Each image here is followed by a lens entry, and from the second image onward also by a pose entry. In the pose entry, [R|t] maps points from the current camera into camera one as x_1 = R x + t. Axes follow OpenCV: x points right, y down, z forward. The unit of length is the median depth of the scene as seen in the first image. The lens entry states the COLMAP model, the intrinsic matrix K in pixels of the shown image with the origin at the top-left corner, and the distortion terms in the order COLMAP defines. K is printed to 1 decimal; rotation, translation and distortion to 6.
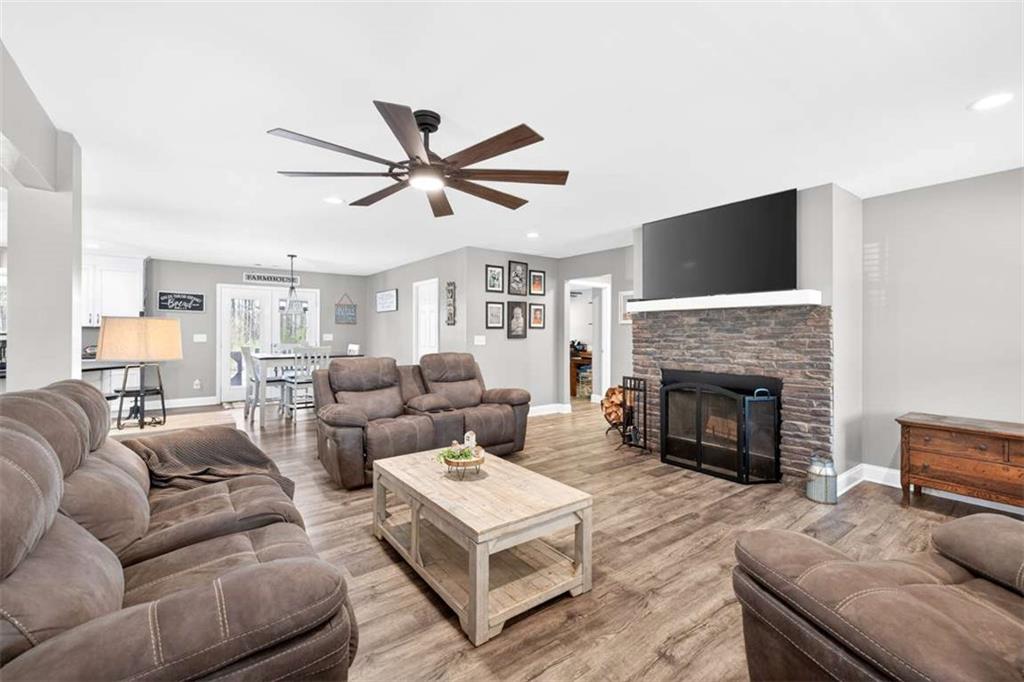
lens RADIAL K [[431.9, 0, 512.2], [0, 431.9, 329.2], [0, 0, 1]] dist [0.006298, -0.000255]
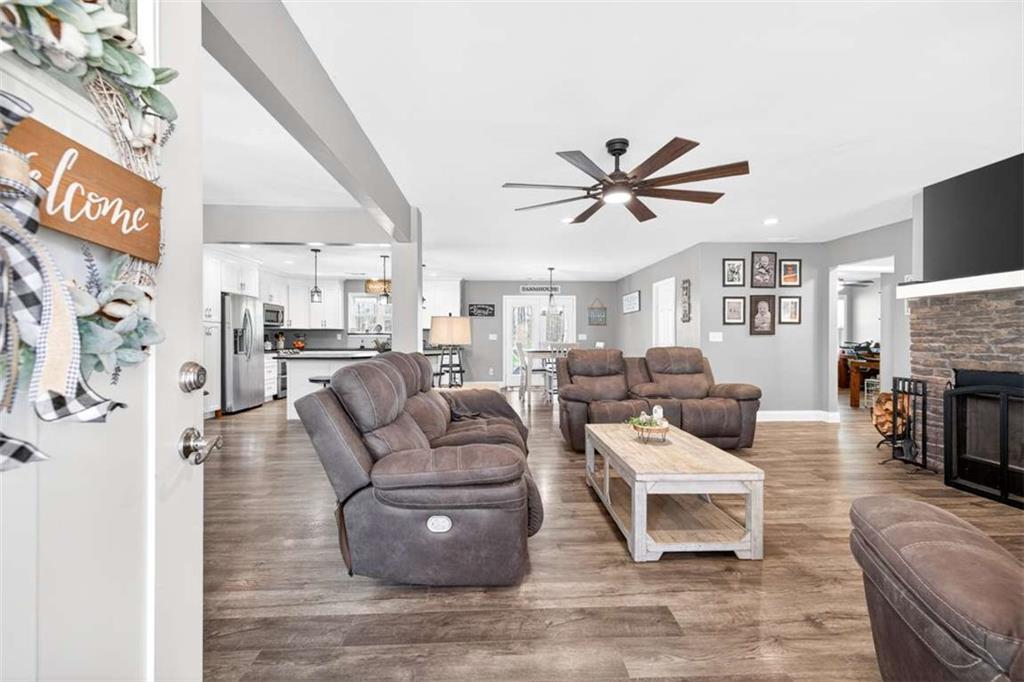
lens RADIAL K [[430.2, 0, 514.0], [0, 430.2, 339.1], [0, 0, 1]] dist [0.003799, 0.000009]
pose [[0.826208, -0.000444, -0.563366, 0.126836], [0.006806, 0.999935, 0.009192, 0.025149], [0.563325, -0.011429, 0.826156, -0.089486]]
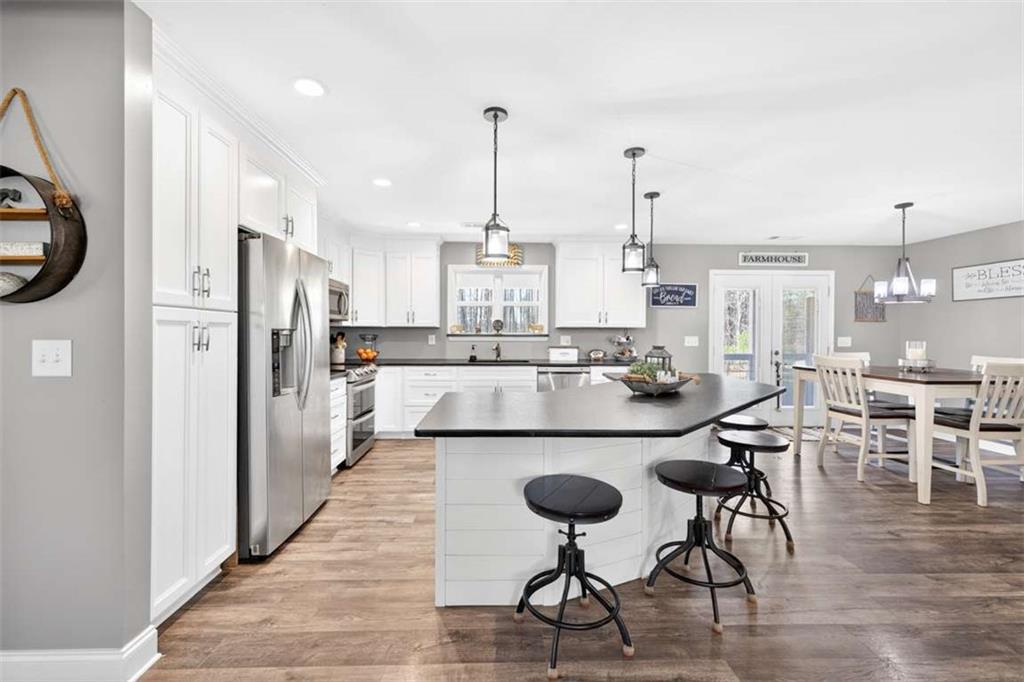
lens RADIAL K [[428.4, 0, 507.7], [0, 428.4, 335.8], [0, 0, 1]] dist [0.000357, -0.000025]
pose [[0.811318, 0.005869, -0.584575, -0.877867], [0.001944, 0.999917, 0.012738, 0.000479], [0.584602, -0.011471, 0.811239, 0.301425]]
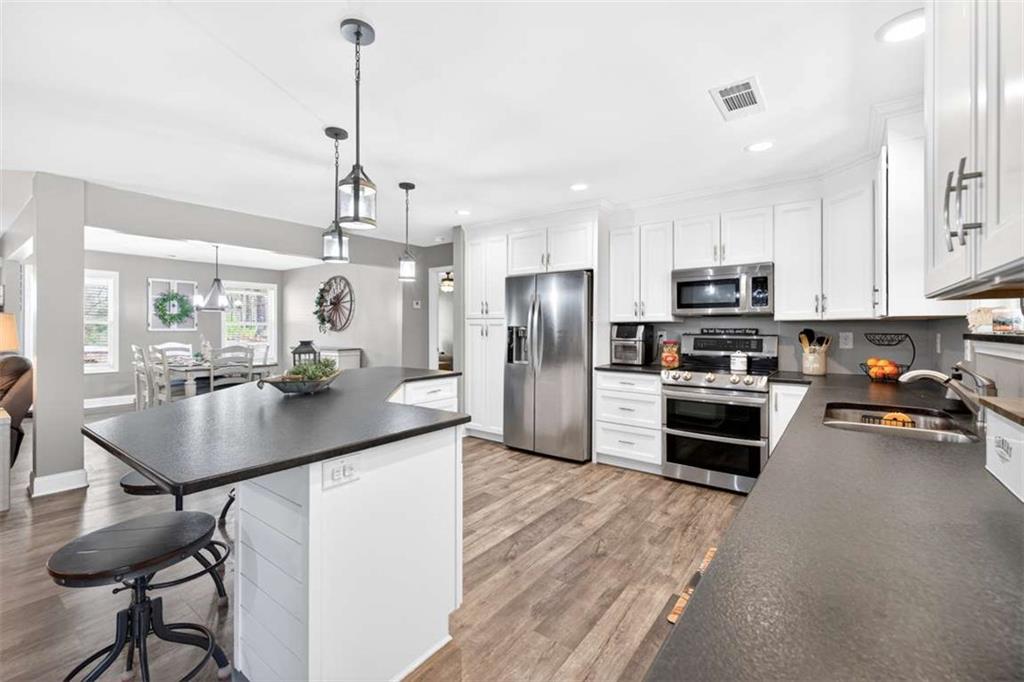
lens RADIAL K [[431.9, 0, 512.2], [0, 431.9, 329.2], [0, 0, 1]] dist [0.006298, -0.000255]
pose [[-0.962487, -0.004407, -0.271290, -1.153678], [-0.002795, 0.999976, -0.006329, 0.009670], [0.271312, -0.005333, -0.962477, 1.493353]]
